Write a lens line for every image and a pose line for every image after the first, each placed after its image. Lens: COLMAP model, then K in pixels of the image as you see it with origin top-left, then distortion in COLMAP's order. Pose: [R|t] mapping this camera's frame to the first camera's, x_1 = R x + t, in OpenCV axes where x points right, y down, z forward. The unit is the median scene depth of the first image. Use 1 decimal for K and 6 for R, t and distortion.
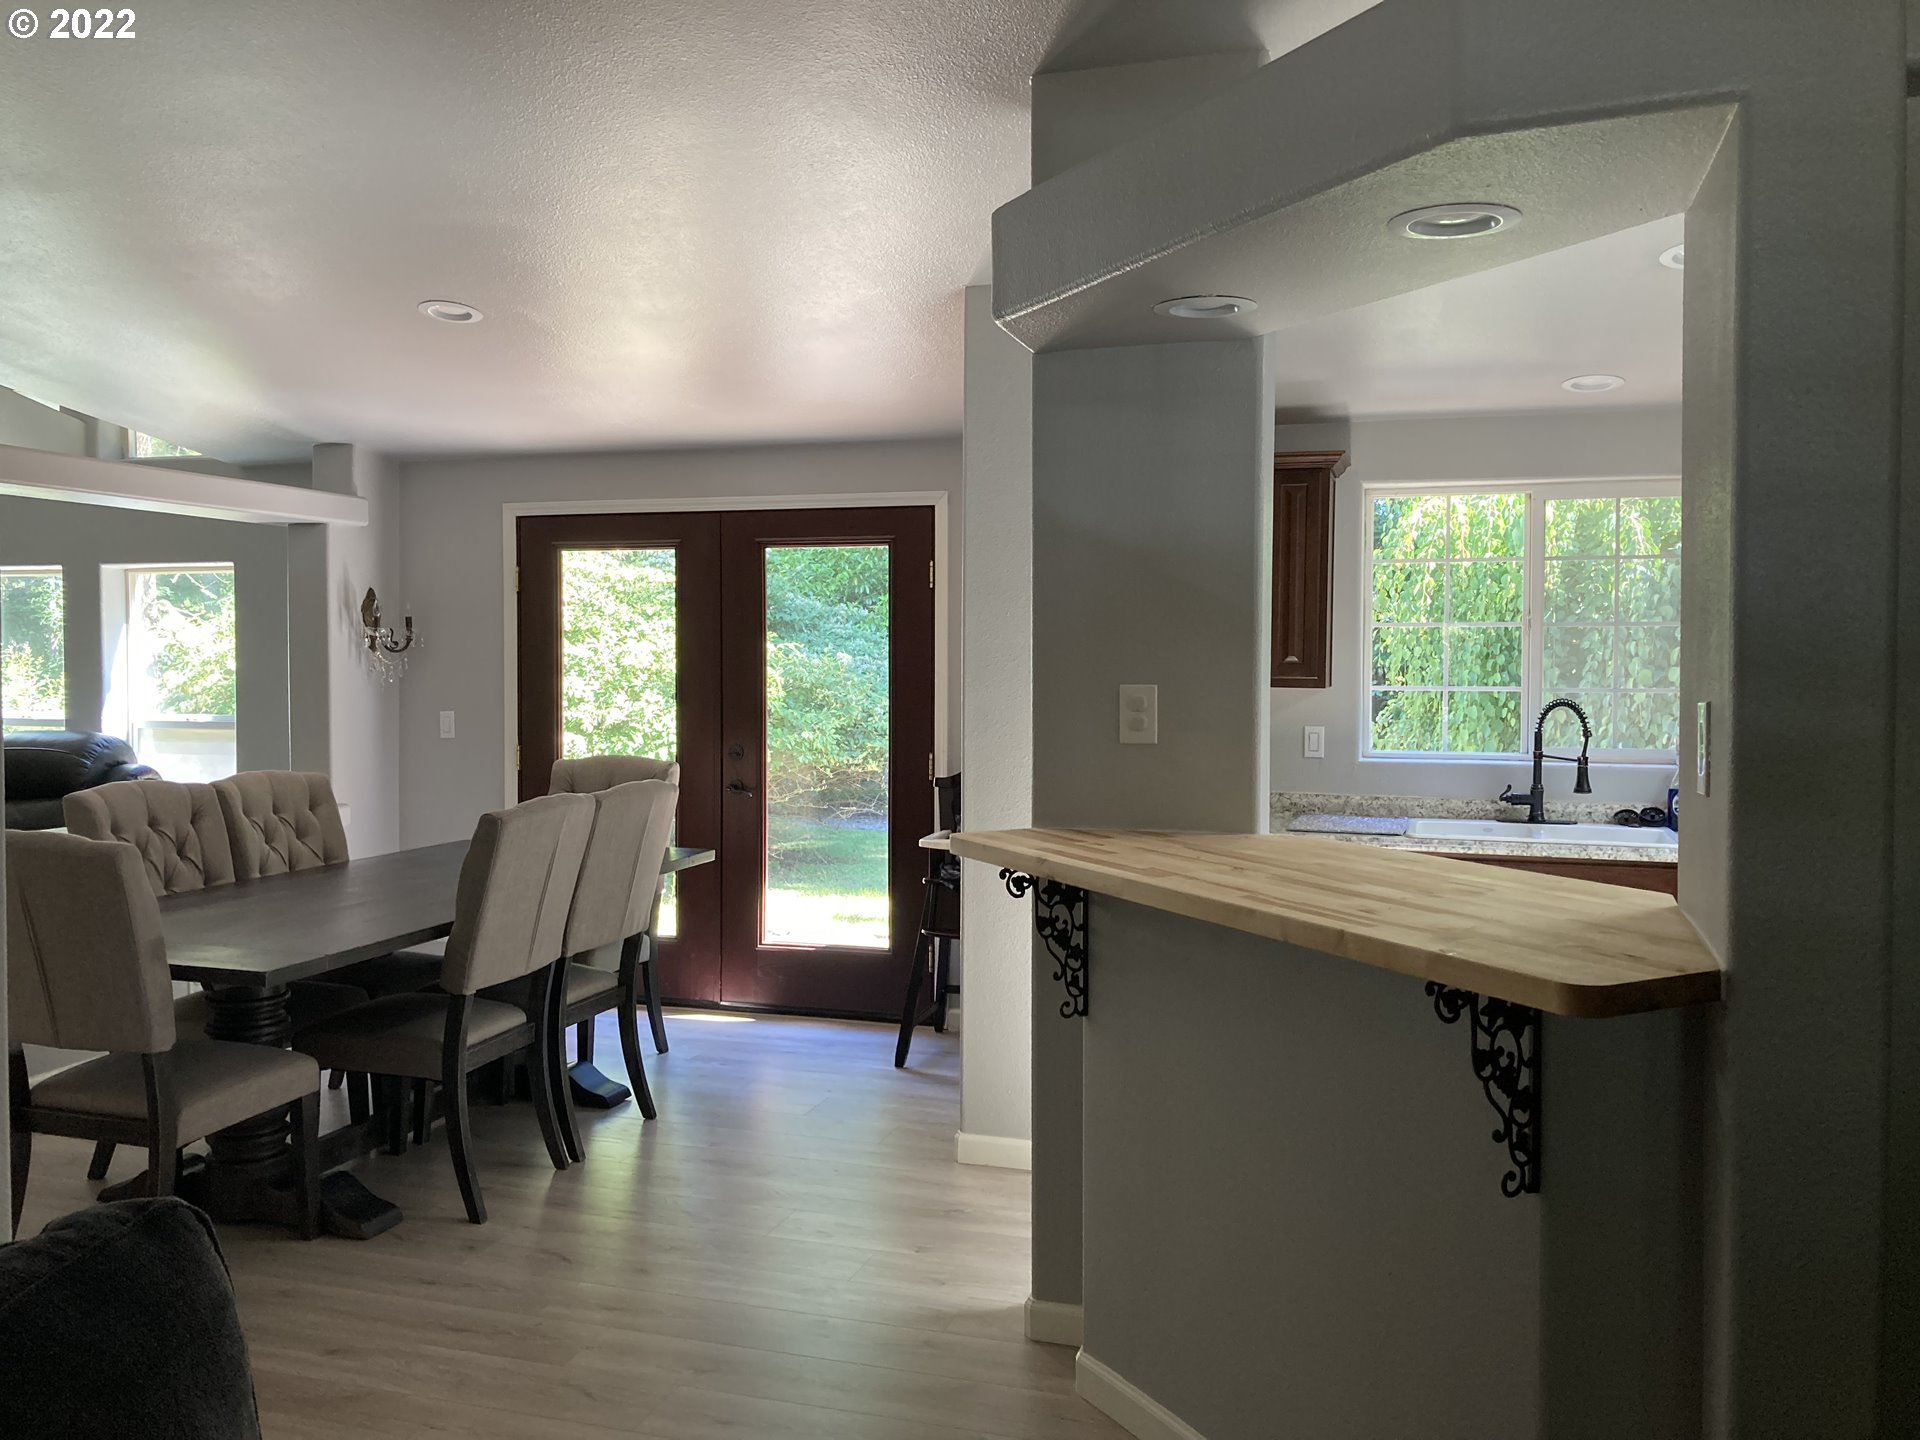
lens RADIAL K [[1522.5, 0, 960.0], [0, 1522.5, 720.0], [0, 0, 1]] dist [-0.001060, -0.013859]
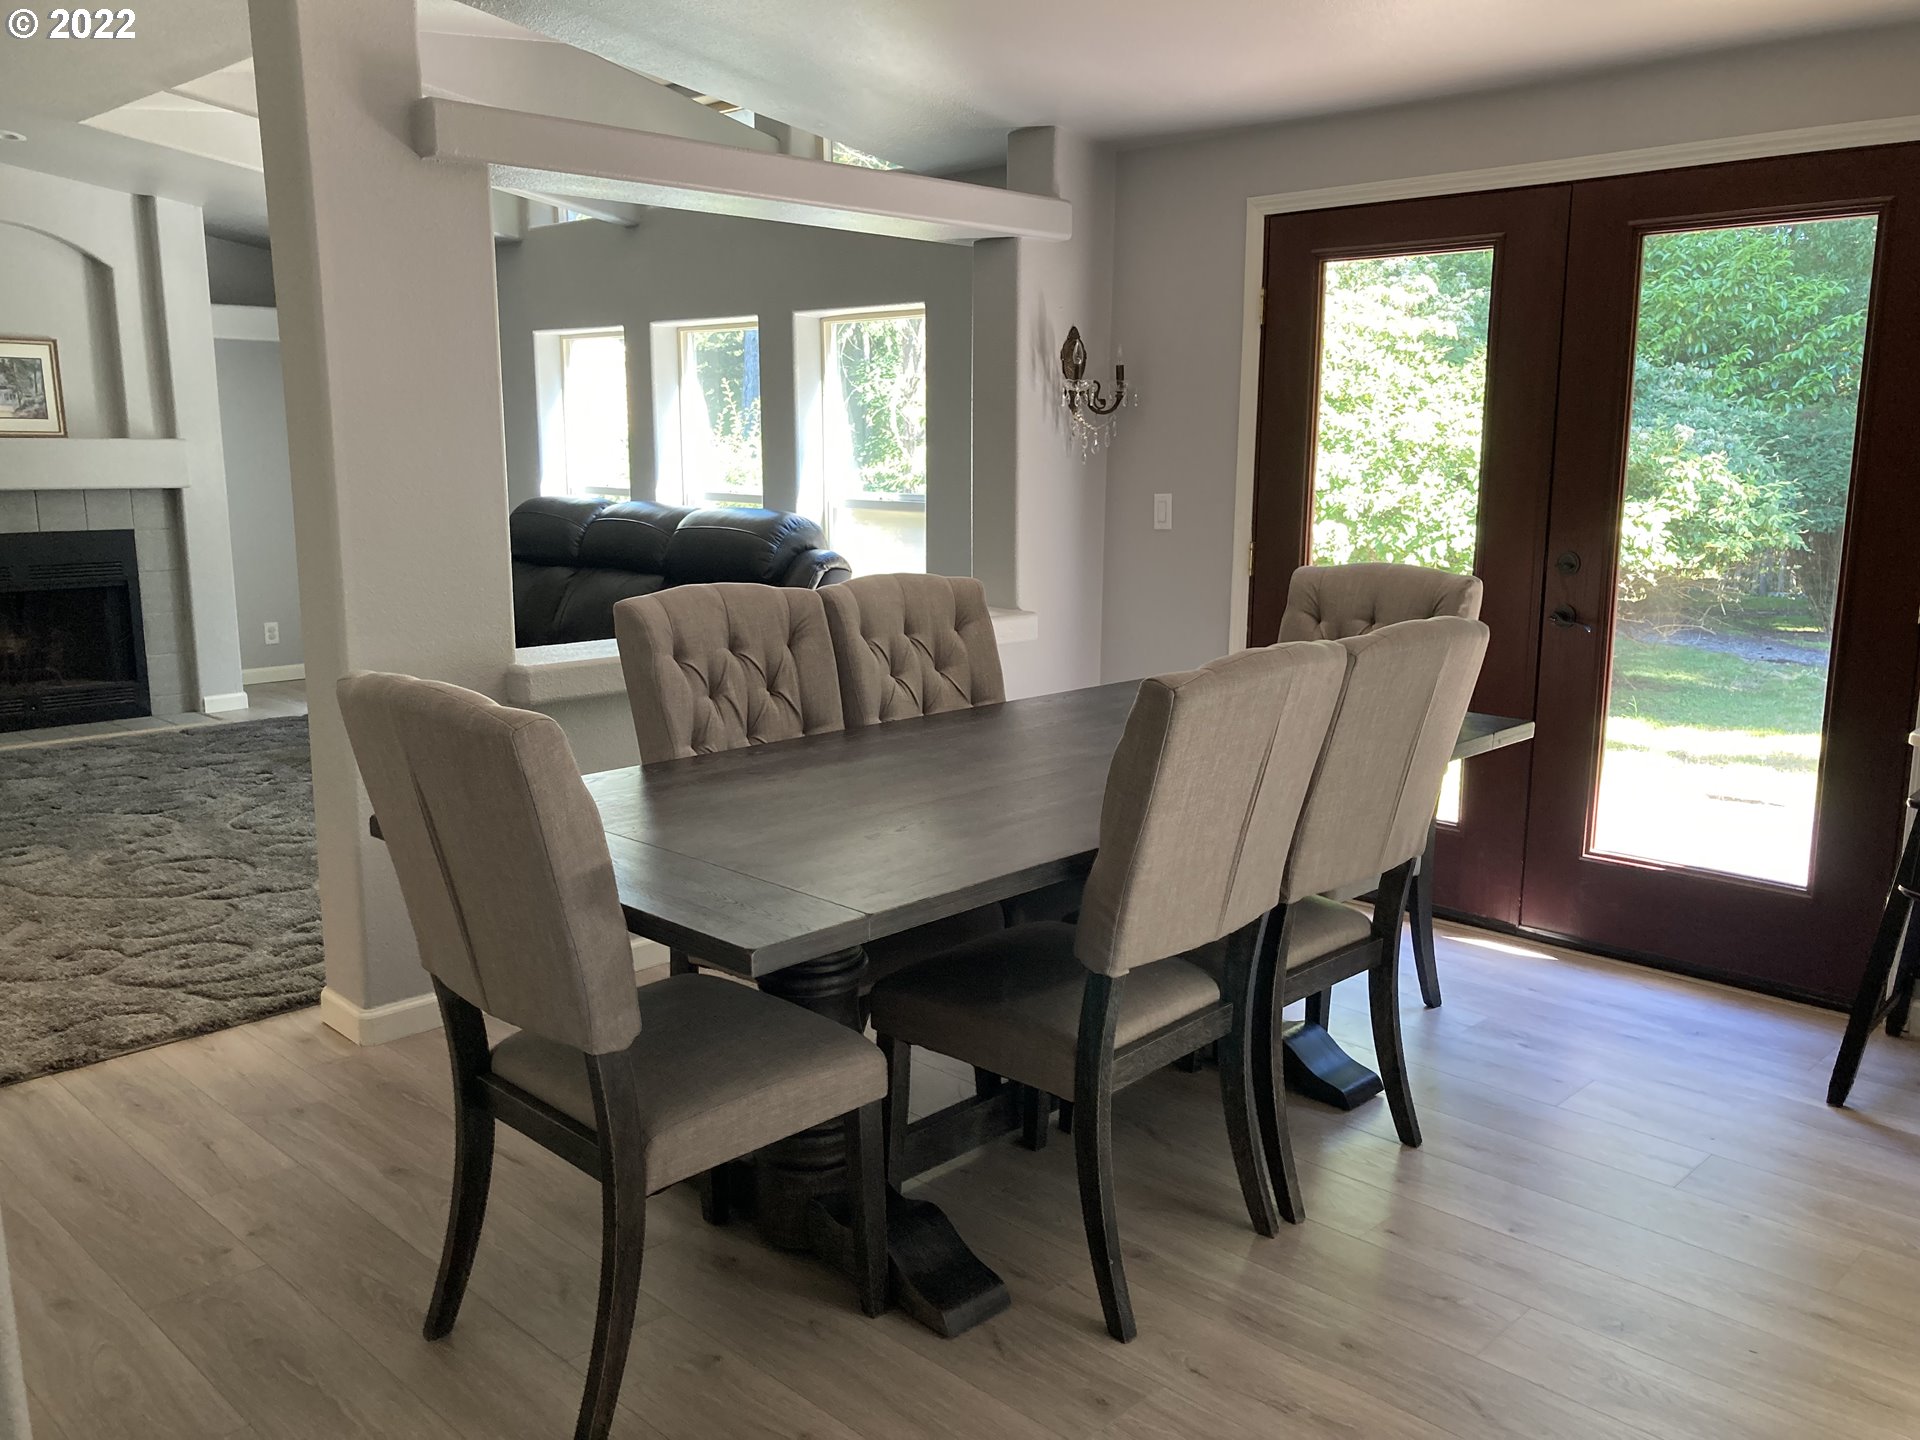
lens RADIAL K [[1555.4, 0, 1001.4], [0, 1555.4, 745.7], [0, 0, 1]] dist [0.048608, -0.008731]
pose [[0.895876, 0.086707, -0.435762, -0.063912], [-0.019141, 0.987394, 0.157118, -0.002055], [0.443892, -0.132418, 0.886242, 0.273052]]
